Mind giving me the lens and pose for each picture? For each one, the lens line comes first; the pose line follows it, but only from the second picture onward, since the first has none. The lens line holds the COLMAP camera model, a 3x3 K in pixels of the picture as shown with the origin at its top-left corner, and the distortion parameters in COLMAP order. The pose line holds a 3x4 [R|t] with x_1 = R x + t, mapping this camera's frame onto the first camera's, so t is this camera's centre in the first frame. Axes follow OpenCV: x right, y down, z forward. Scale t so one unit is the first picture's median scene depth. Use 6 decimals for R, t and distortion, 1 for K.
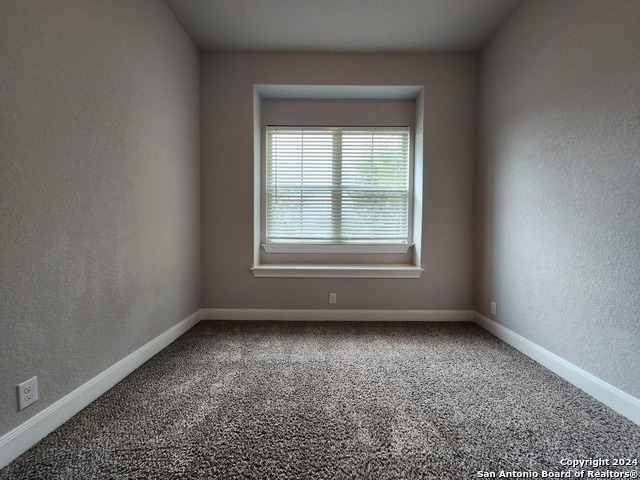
lens RADIAL K [[260.5, 0, 325.7], [0, 260.5, 236.4], [0, 0, 1]] dist [0.001159, -0.001091]
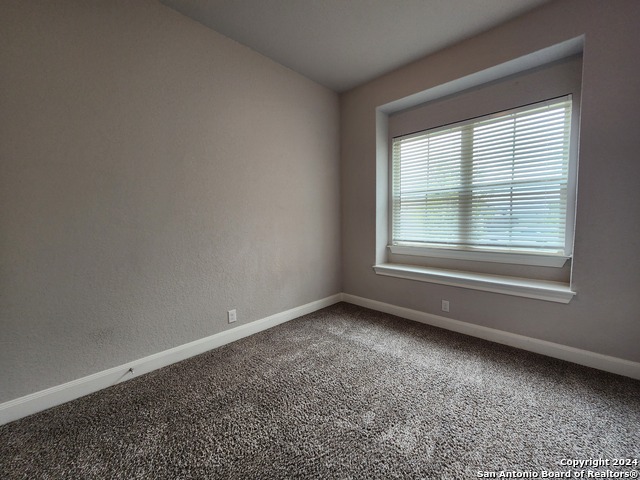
lens RADIAL K [[260.5, 0, 325.7], [0, 260.5, 236.4], [0, 0, 1]] dist [0.001159, -0.001091]
pose [[0.725578, 0.028312, -0.687557, 0.394748], [-0.002246, 0.999245, 0.038777, -0.063006], [0.688136, -0.026591, 0.725094, -0.003889]]
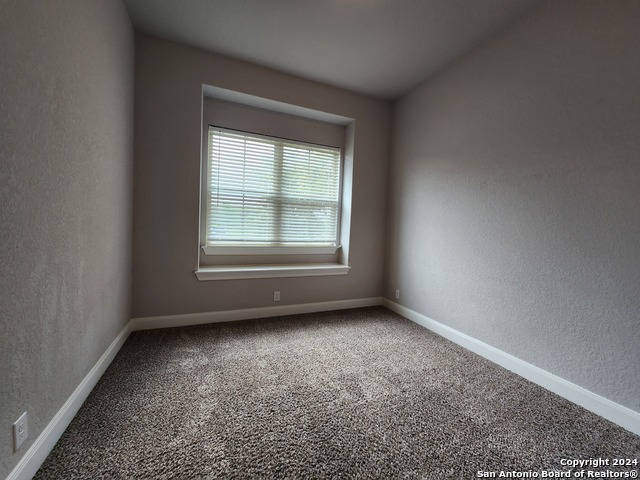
lens RADIAL K [[261.1, 0, 327.0], [0, 261.1, 235.9], [0, 0, 1]] dist [0.004529, -0.003030]
pose [[0.915999, 0.013696, 0.400948, -0.247215], [-0.025652, 0.999371, 0.024467, -0.055597], [-0.400360, -0.032697, 0.915774, -0.103193]]
